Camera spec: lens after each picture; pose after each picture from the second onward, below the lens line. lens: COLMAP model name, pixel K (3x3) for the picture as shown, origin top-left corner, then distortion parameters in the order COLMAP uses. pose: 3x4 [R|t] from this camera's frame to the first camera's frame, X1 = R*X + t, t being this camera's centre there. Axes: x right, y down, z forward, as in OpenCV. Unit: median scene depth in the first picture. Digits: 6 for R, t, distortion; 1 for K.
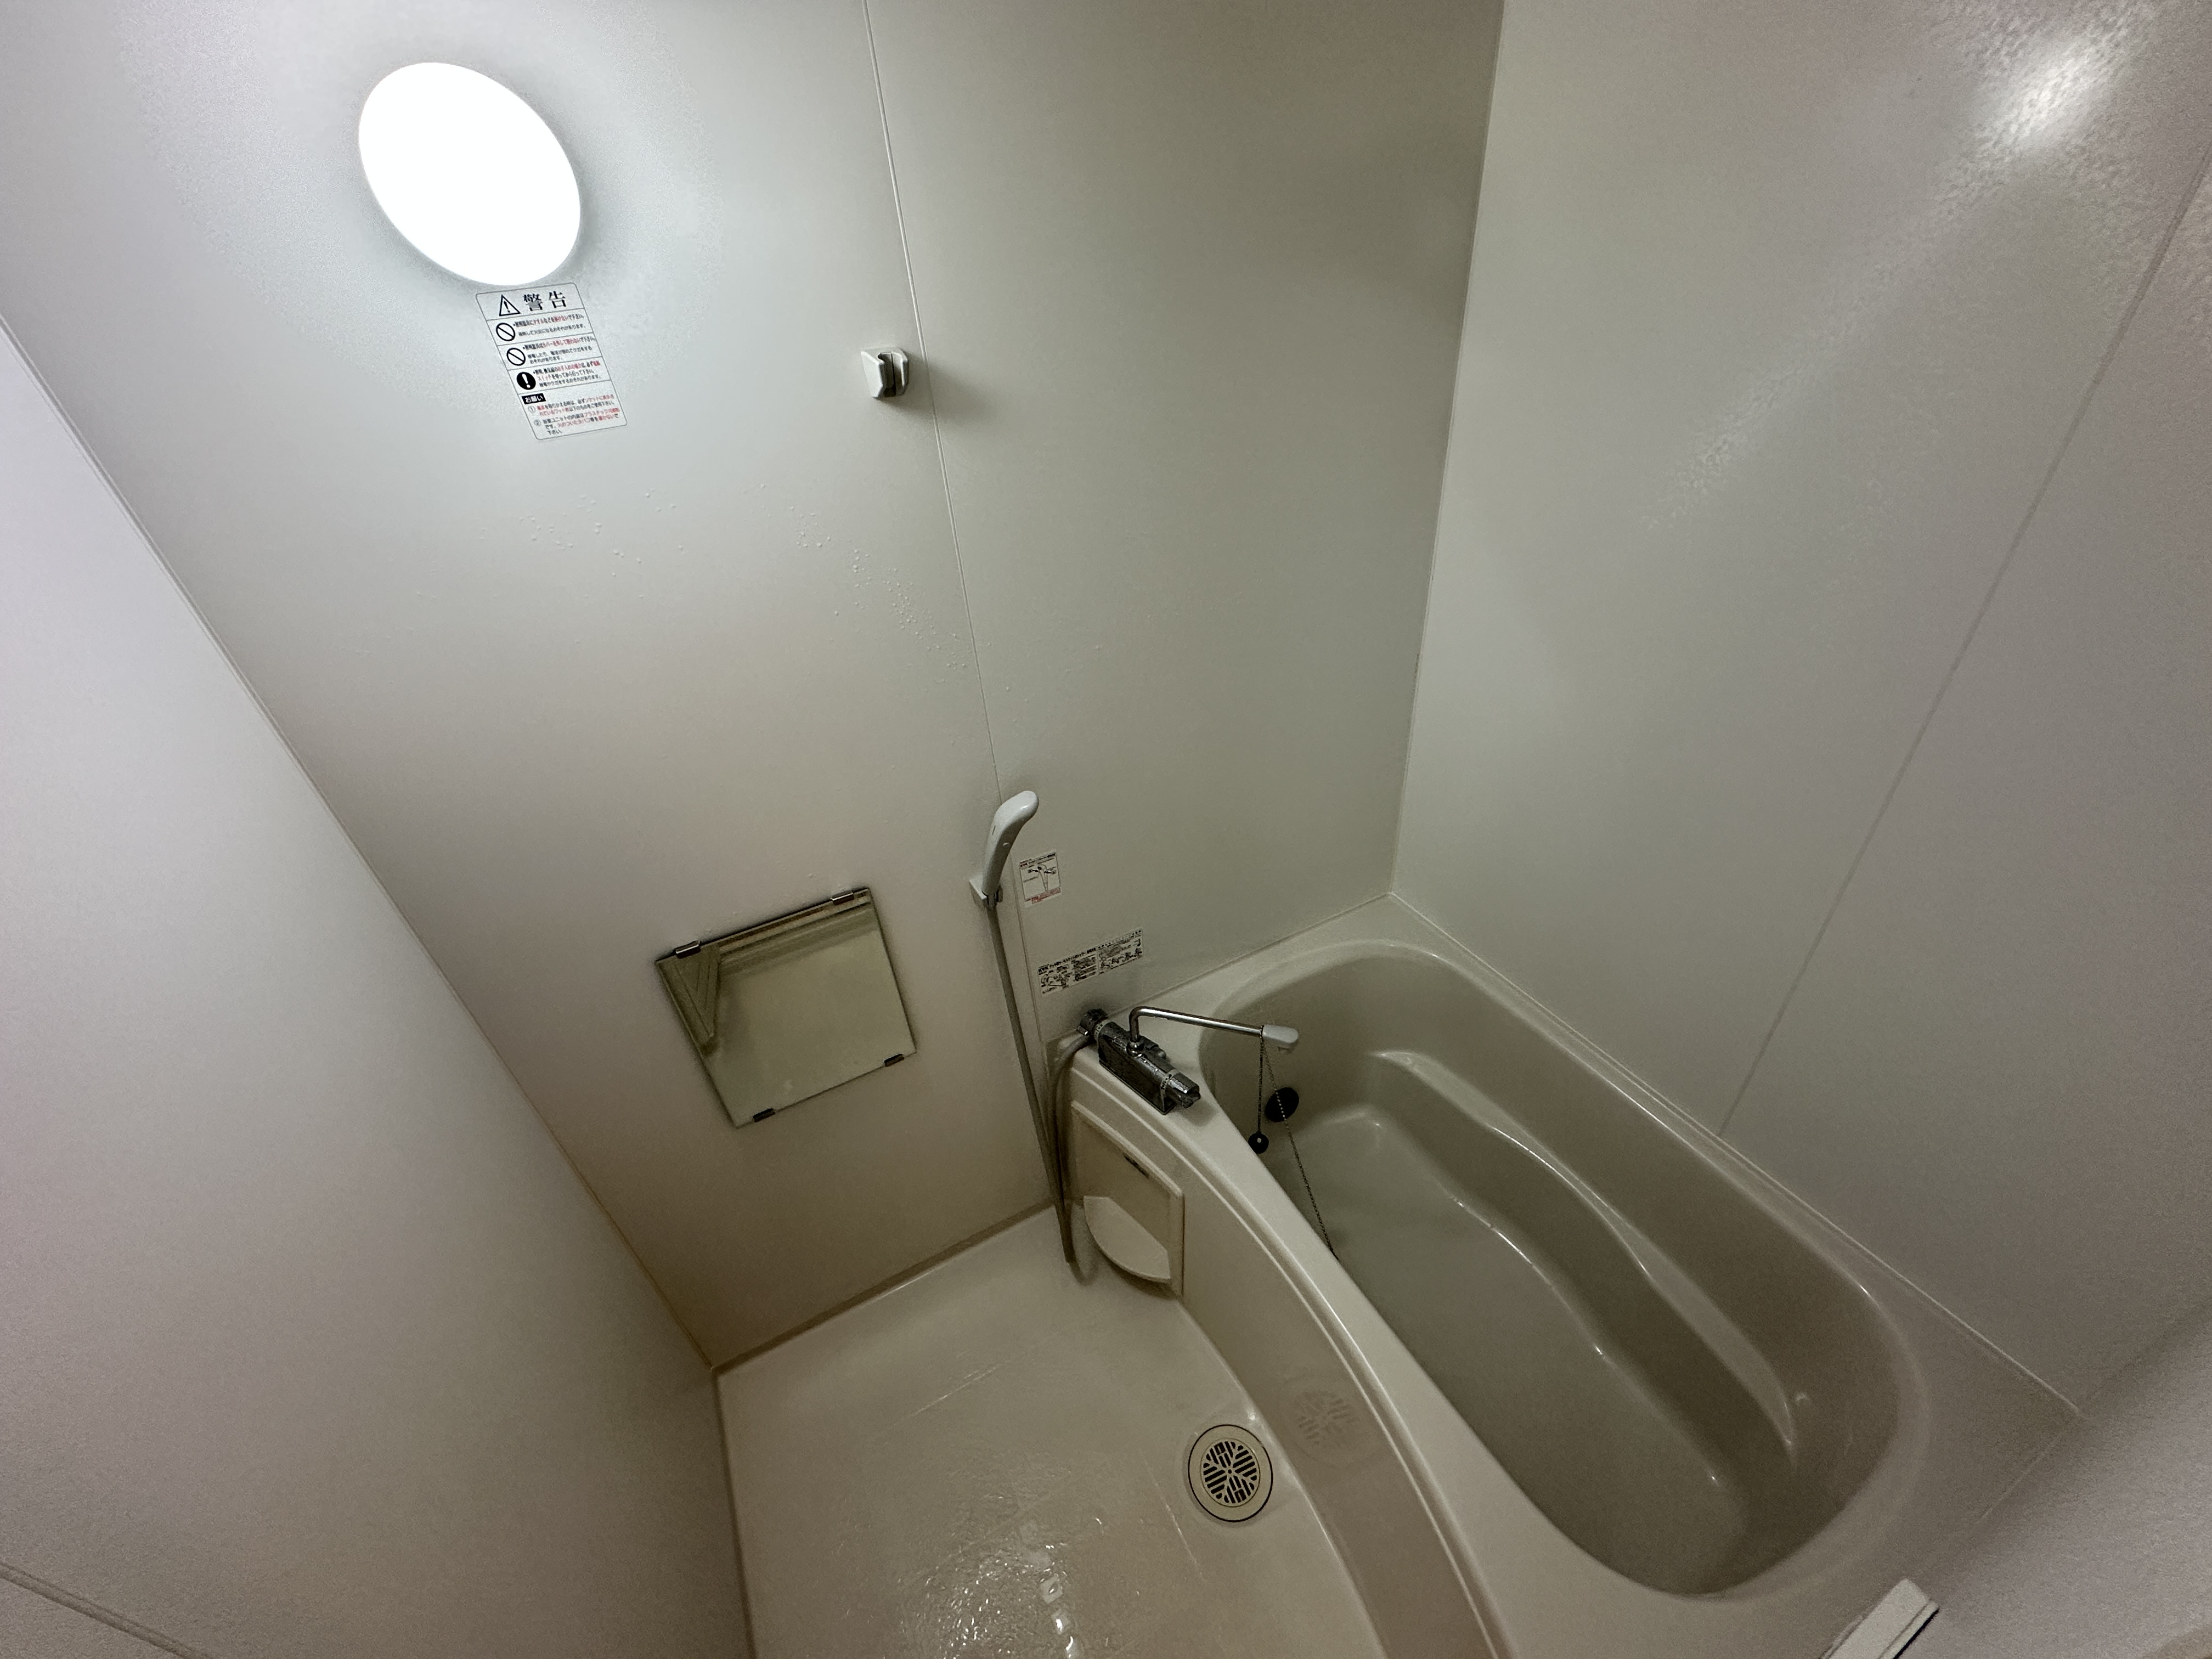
lens RADIAL K [[882.0, 0, 1108.4], [0, 882.0, 831.3], [0, 0, 1]] dist [-0.003967, 0.000792]
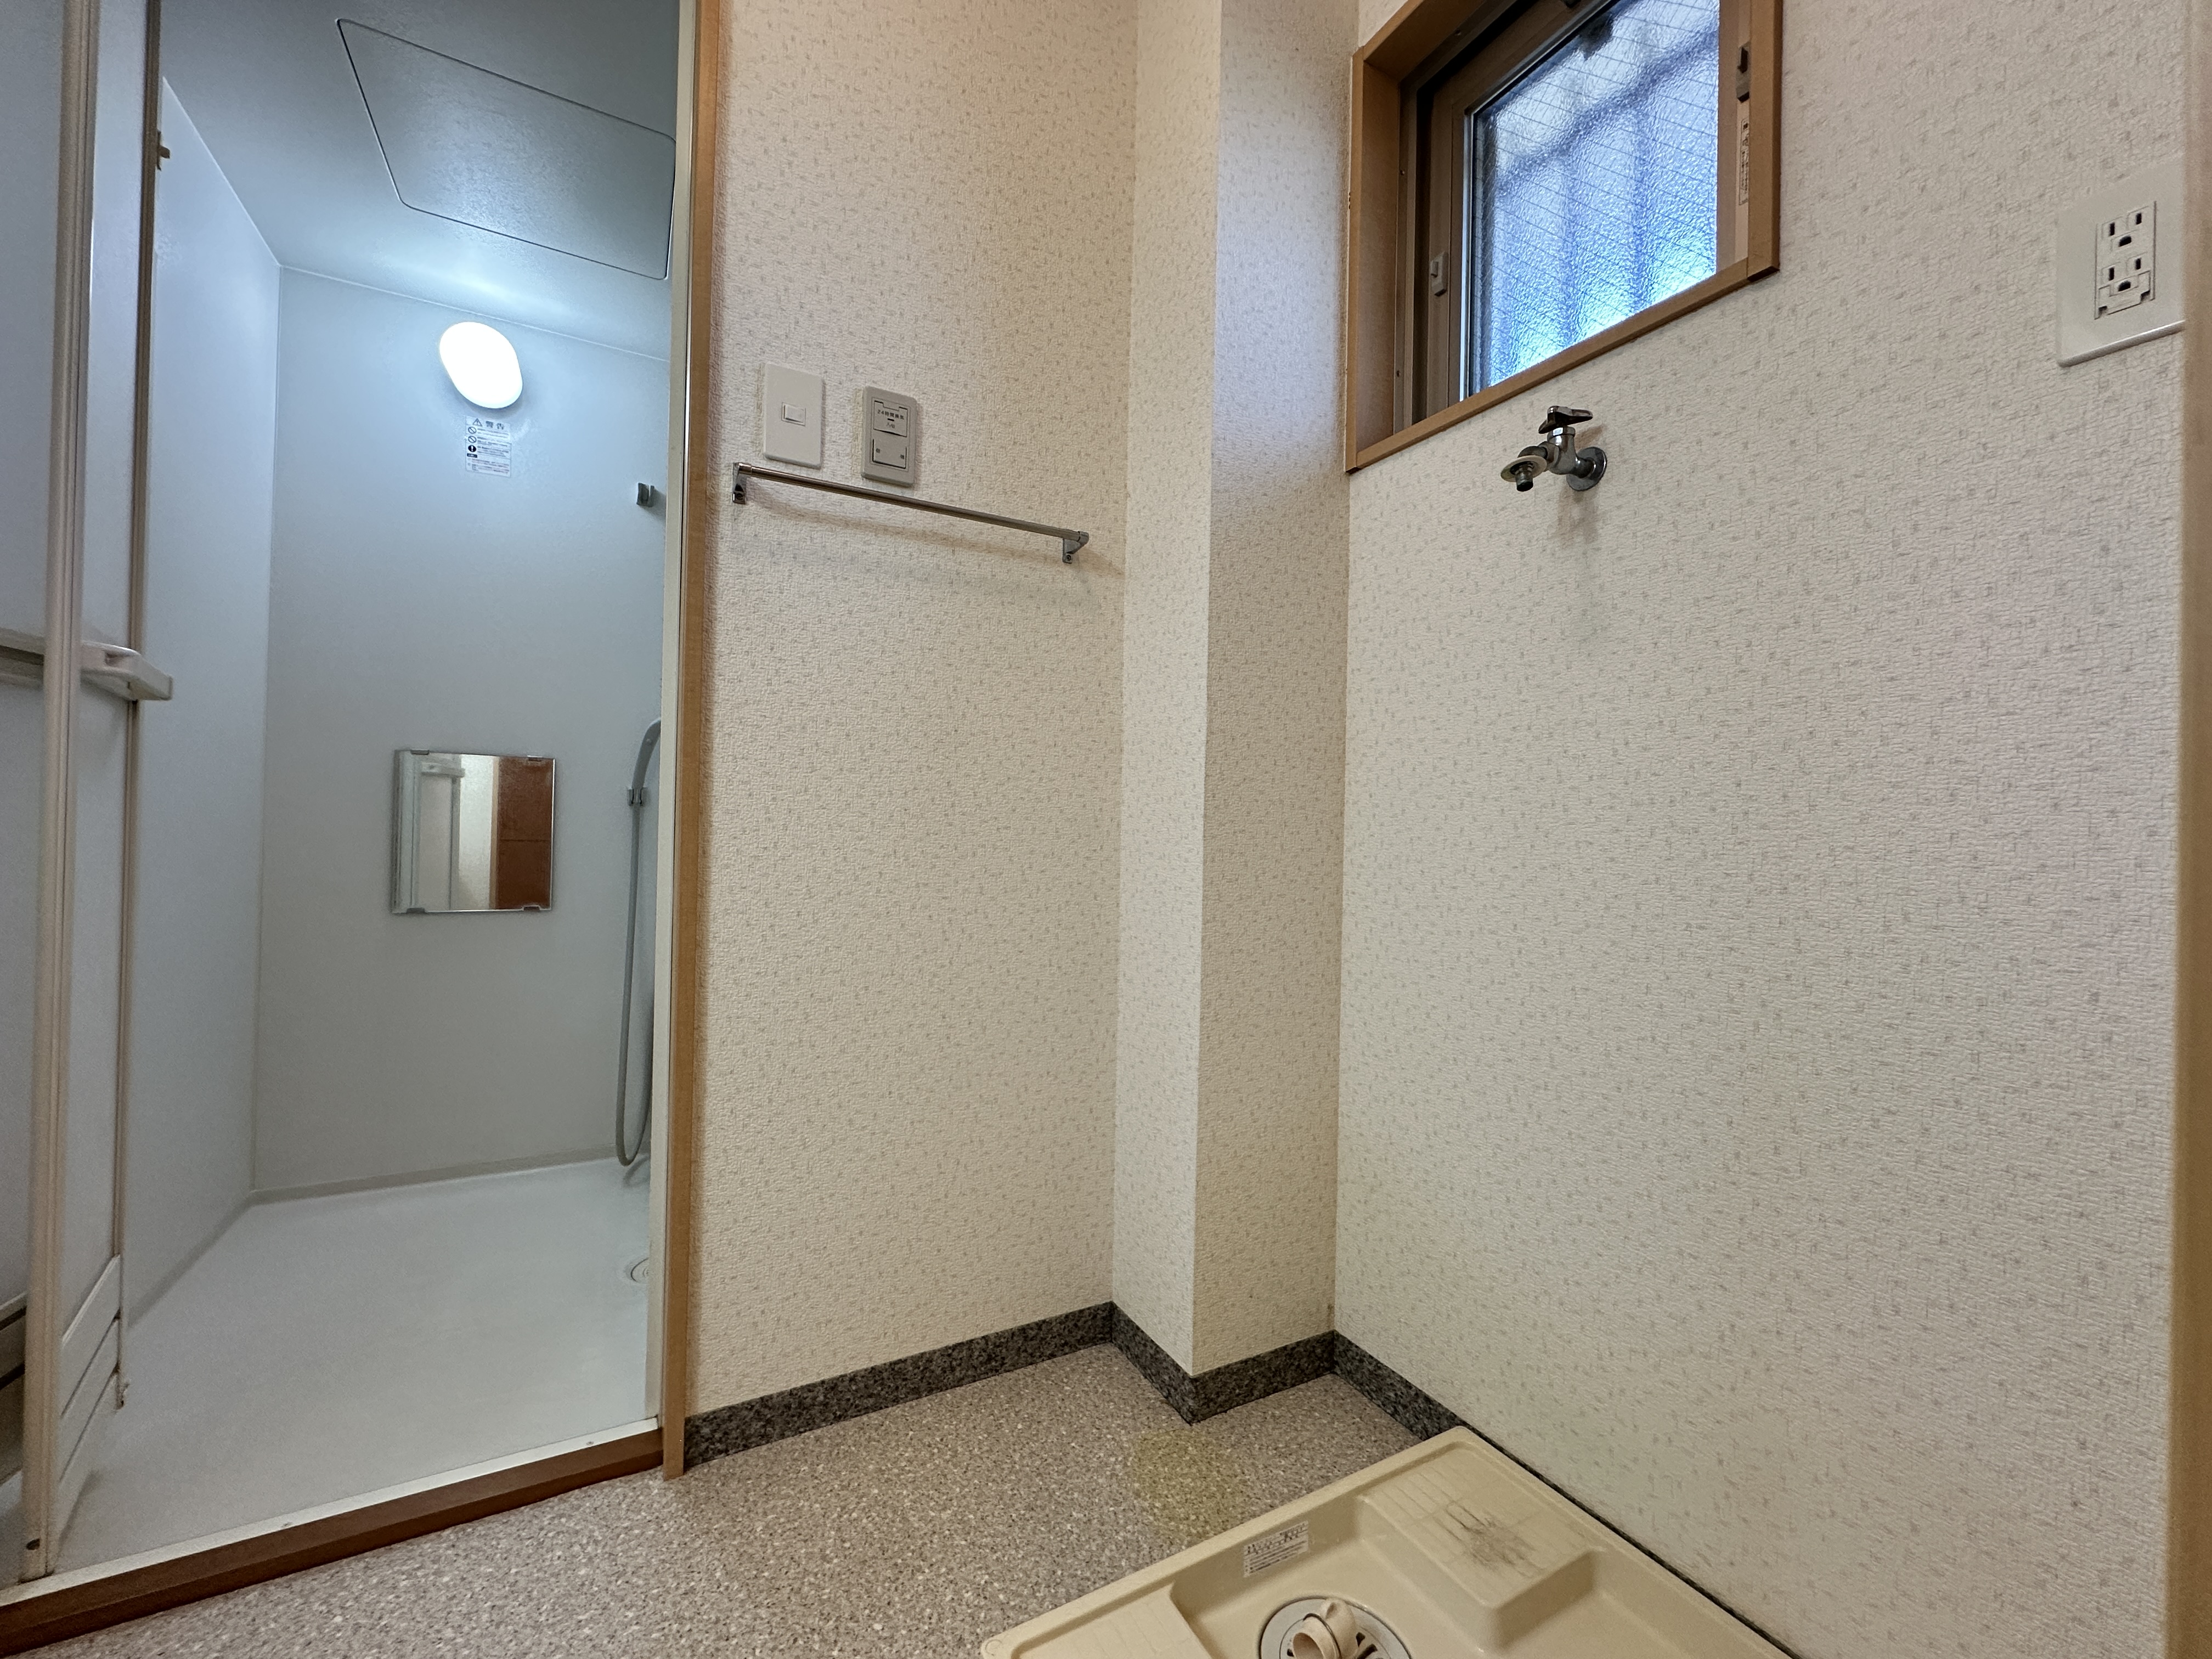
lens RADIAL K [[882.0, 0, 1108.4], [0, 882.0, 831.3], [0, 0, 1]] dist [-0.003967, 0.000792]
pose [[0.995251, 0.094941, 0.021469, 1.055372], [-0.065745, 0.818314, -0.571000, 1.522007], [-0.071779, 0.566877, 0.820670, -0.467220]]
